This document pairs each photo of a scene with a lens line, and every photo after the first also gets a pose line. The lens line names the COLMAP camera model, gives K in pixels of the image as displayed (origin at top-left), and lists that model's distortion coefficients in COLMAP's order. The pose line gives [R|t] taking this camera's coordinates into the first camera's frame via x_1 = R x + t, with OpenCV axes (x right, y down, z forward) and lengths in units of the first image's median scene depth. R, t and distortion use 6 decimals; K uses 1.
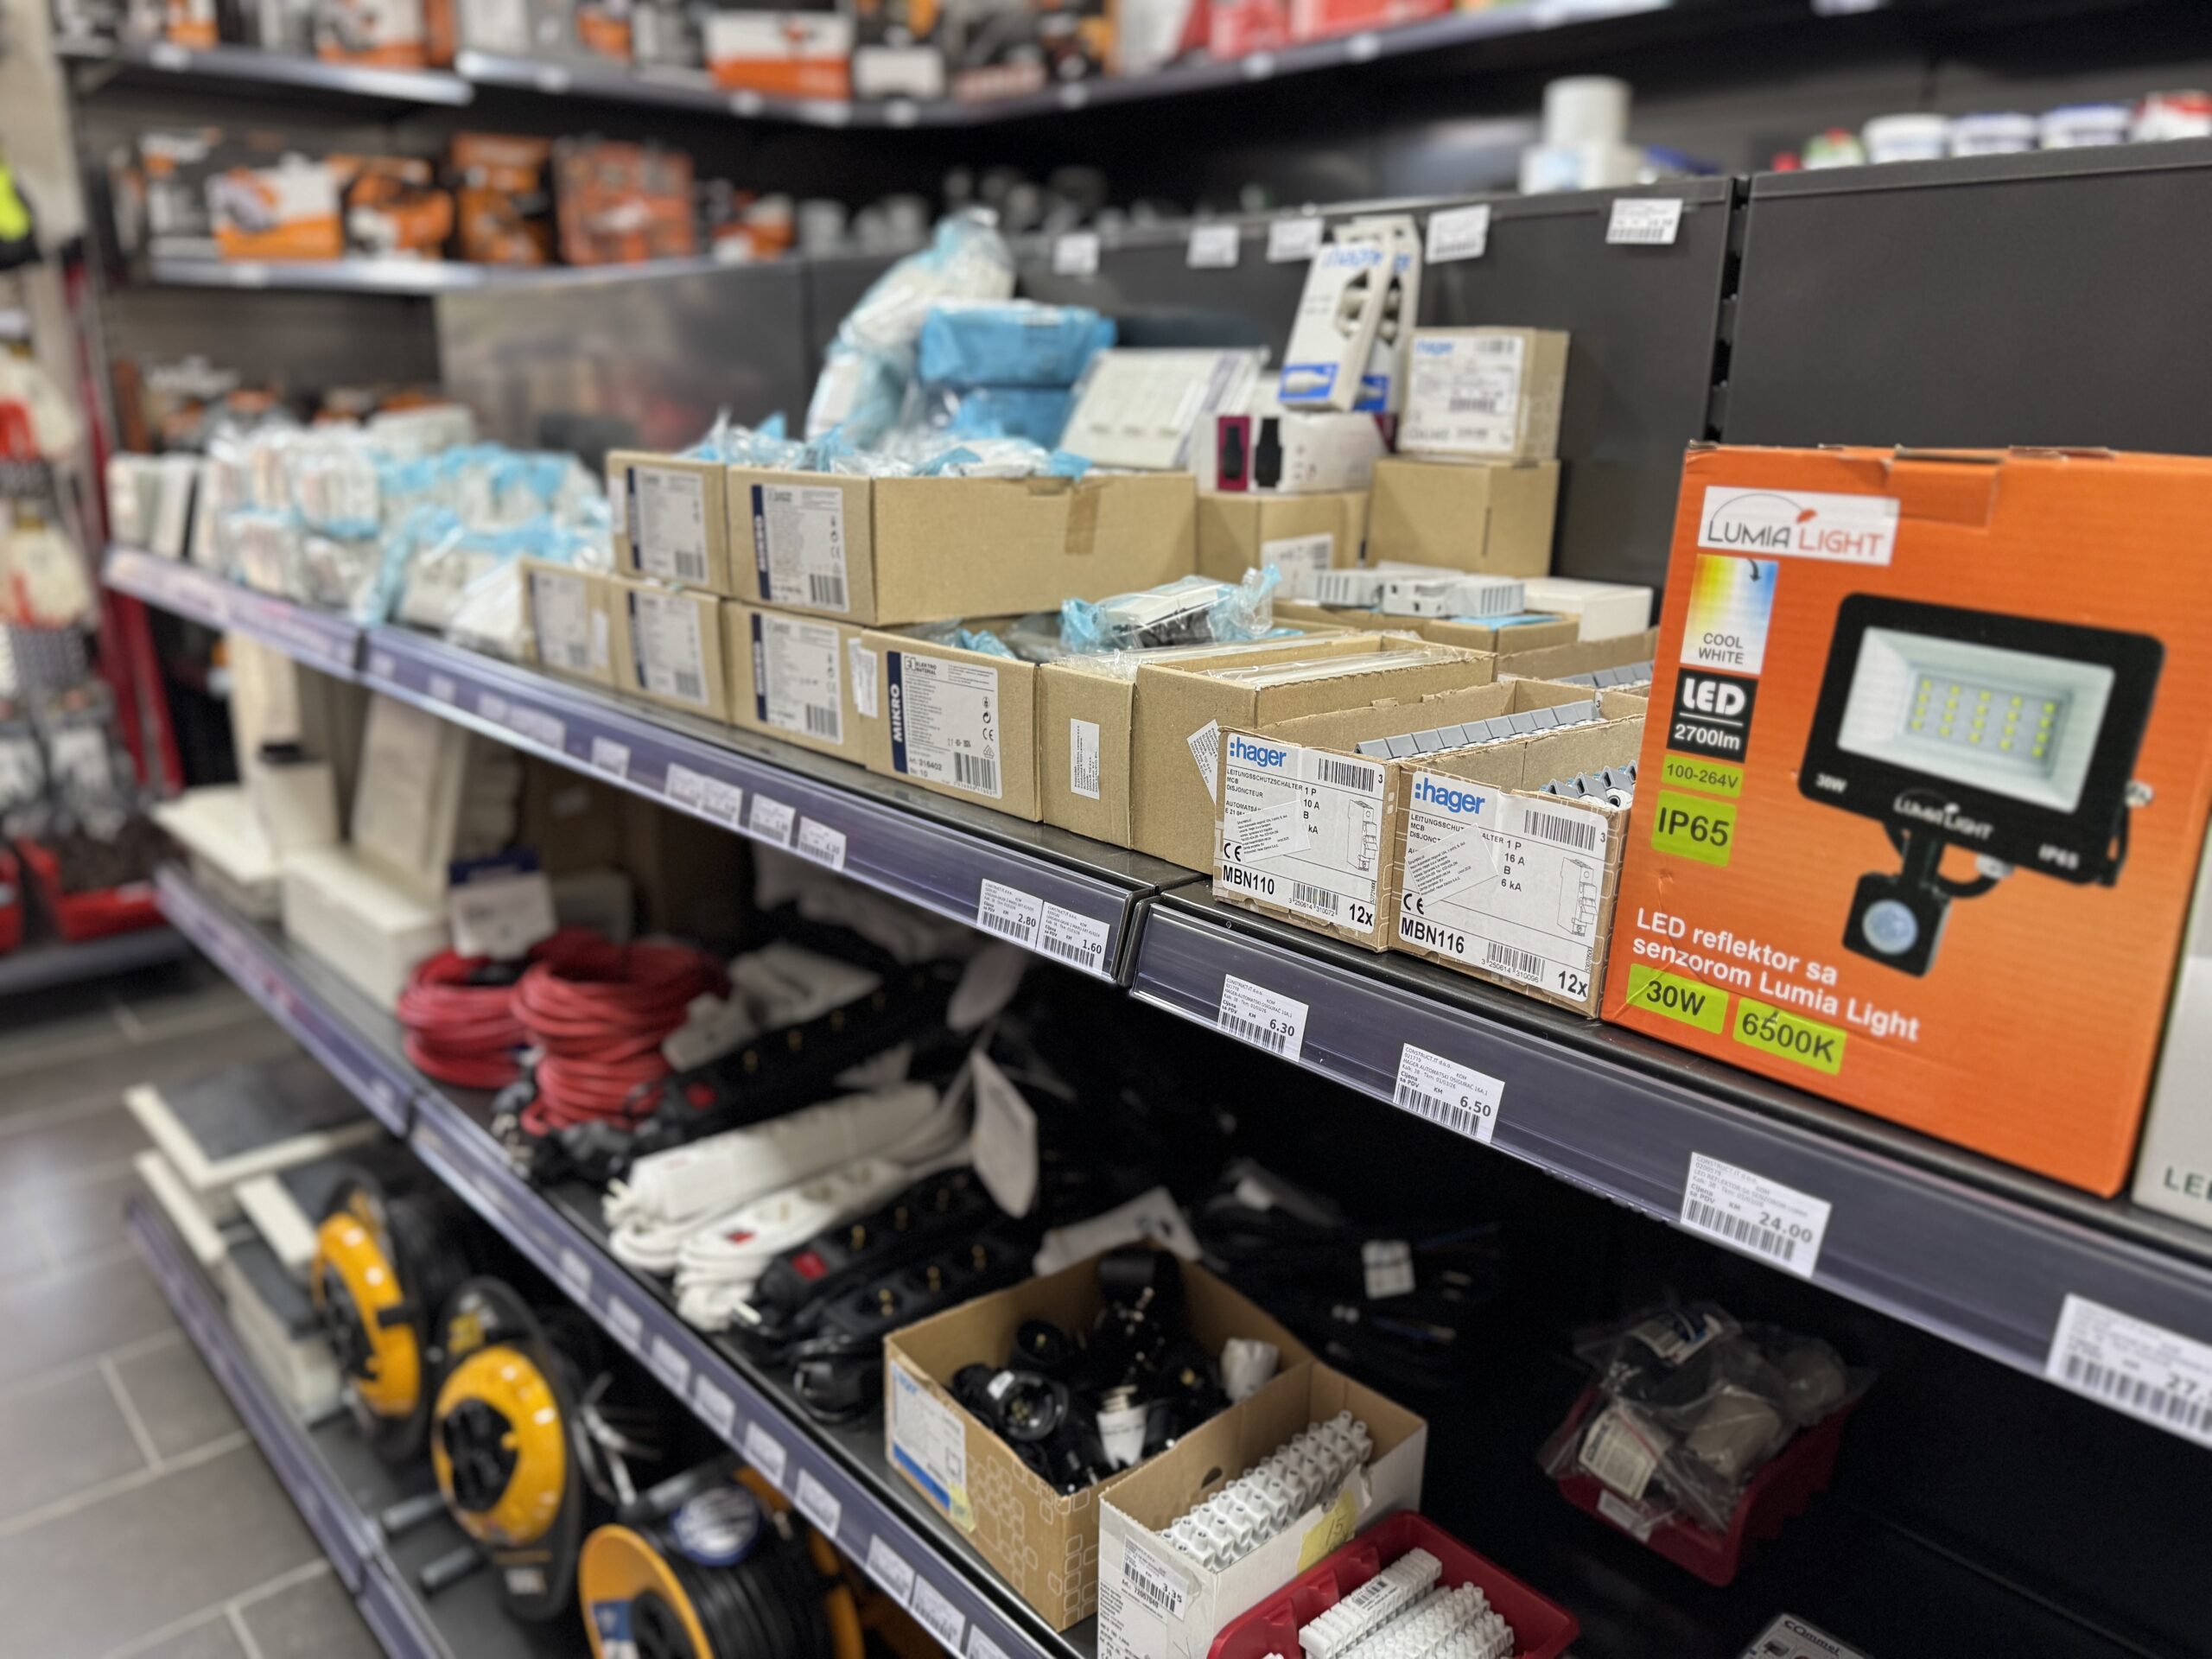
lens RADIAL K [[1568.7, 0, 1102.2], [0, 1568.7, 832.6], [0, 0, 1]] dist [-0.000823, -0.006497]
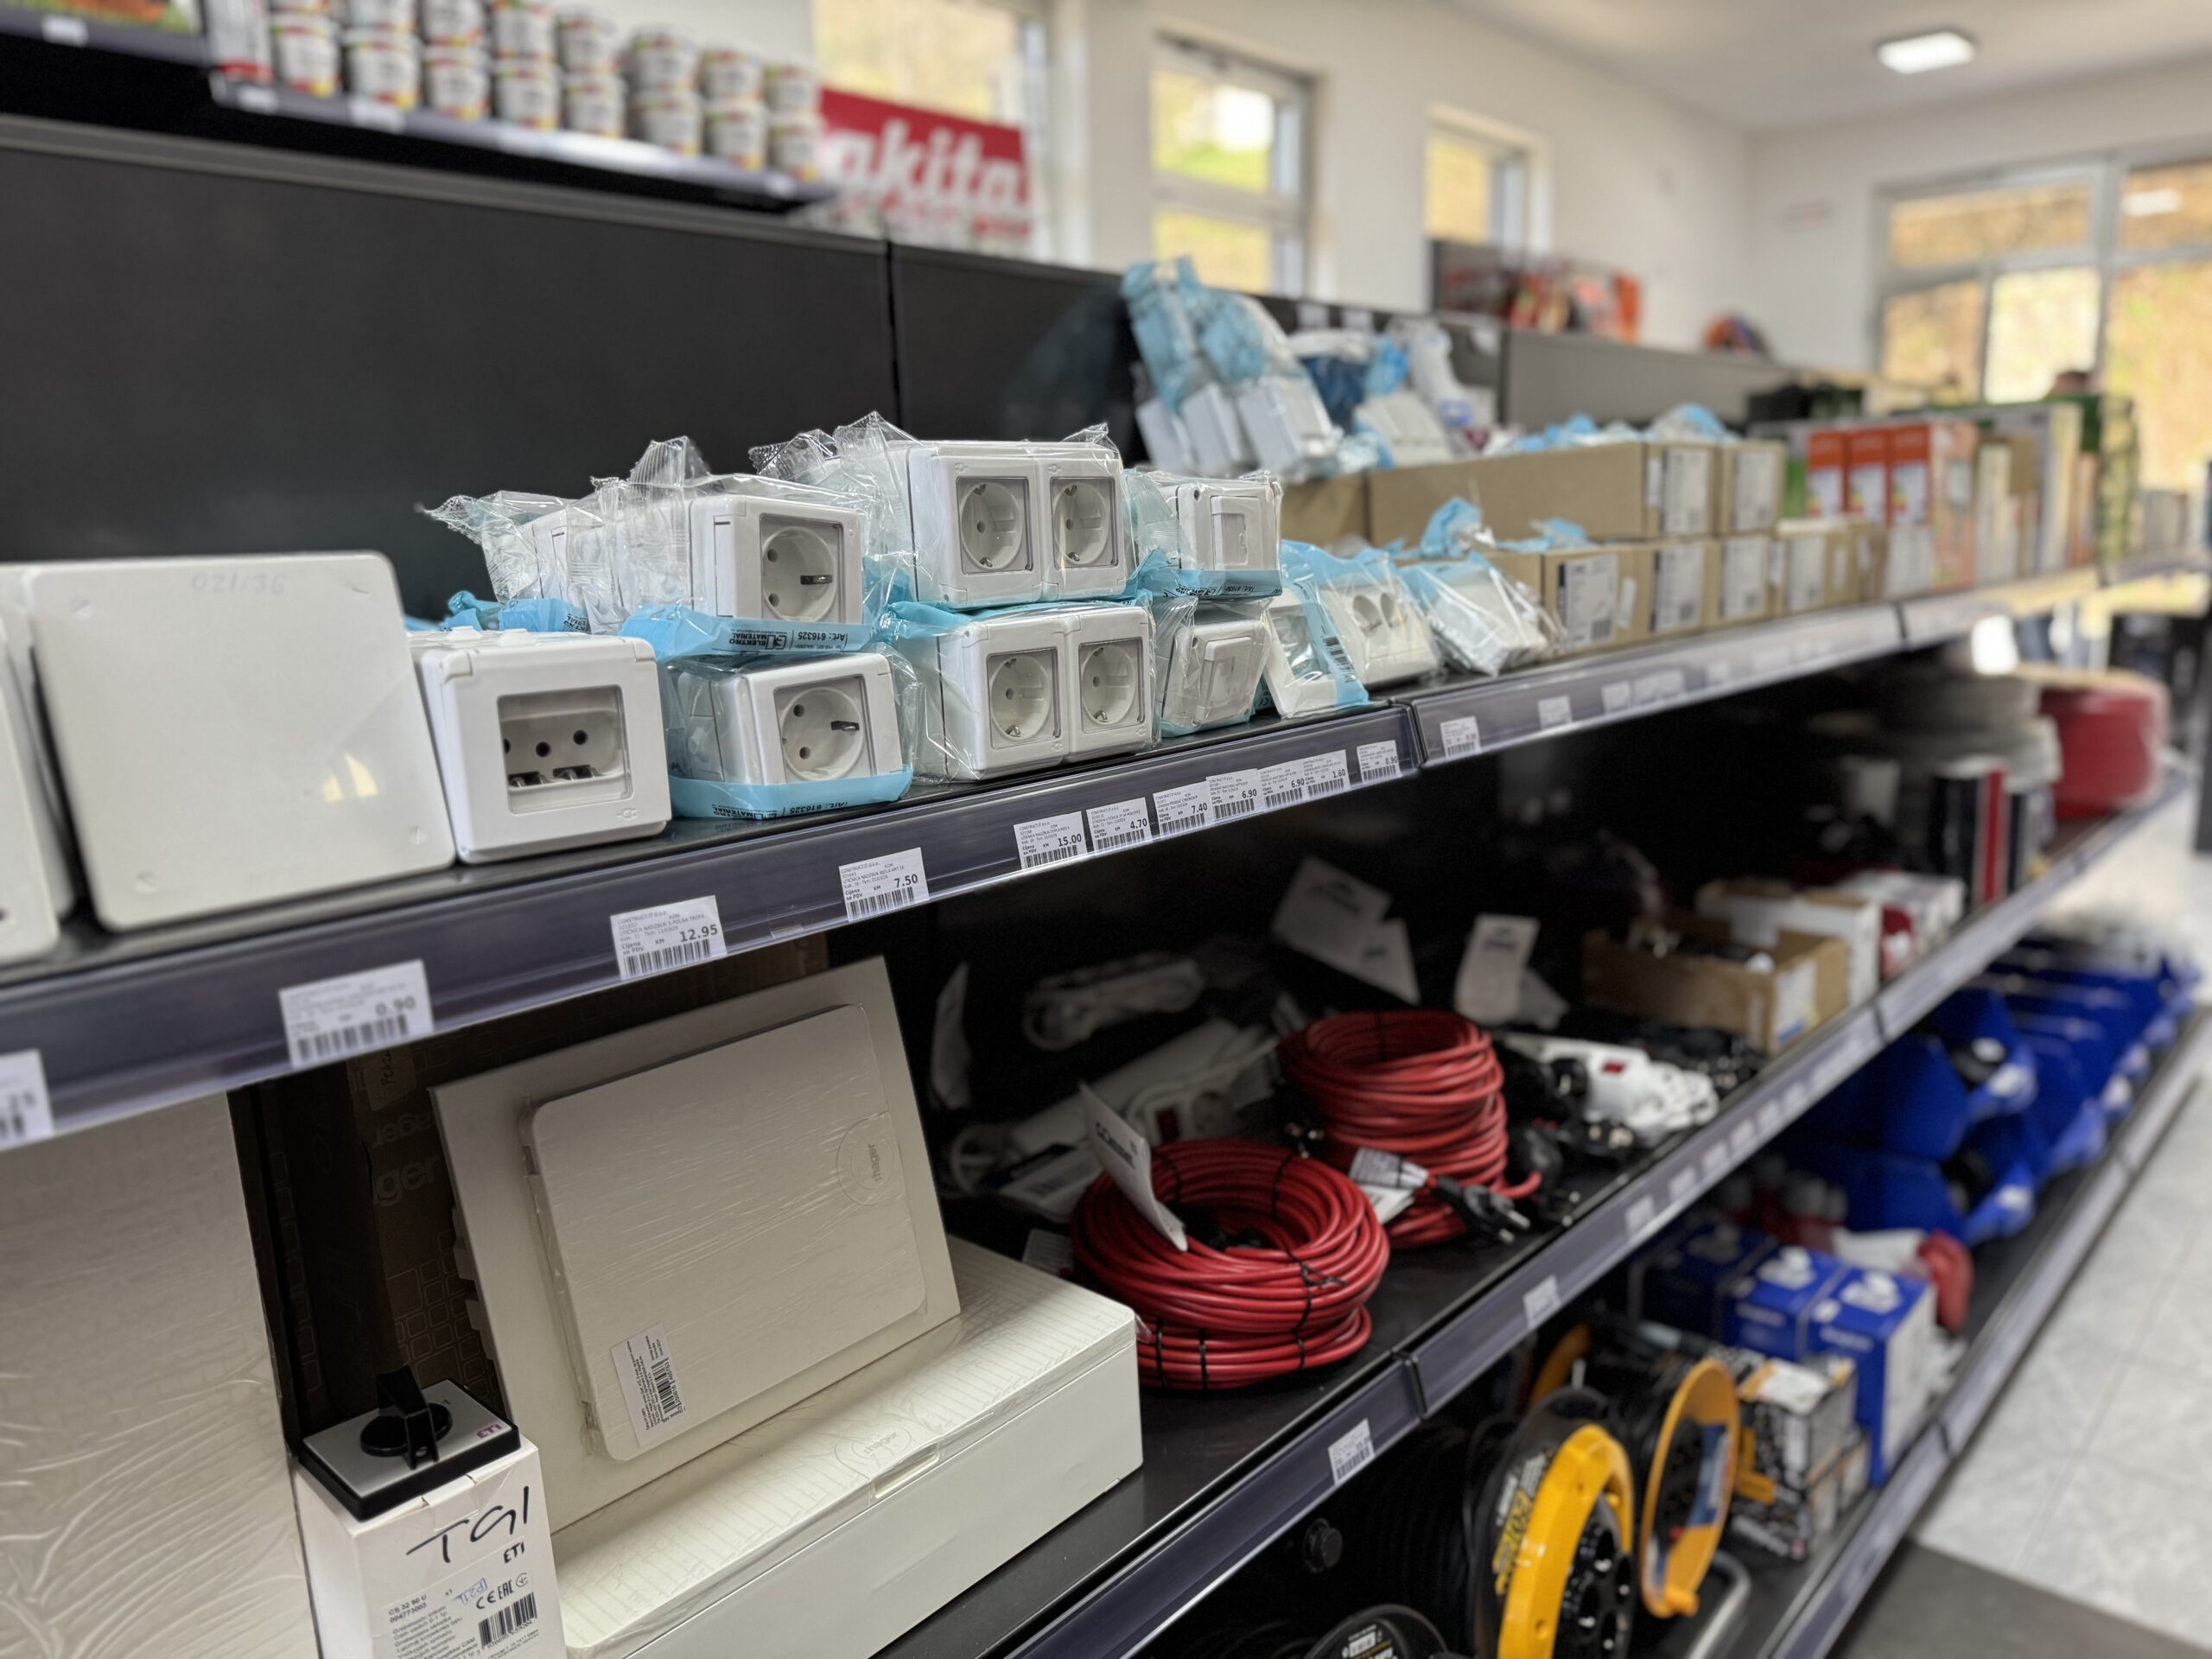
lens RADIAL K [[1568.7, 0, 1102.2], [0, 1568.7, 832.6], [0, 0, 1]] dist [-0.000823, -0.006497]
pose [[-0.075884, -0.359801, 0.929938, -0.701877], [0.147757, 0.918273, 0.367345, -0.221999], [-0.986108, 0.165281, -0.016519, 0.712970]]
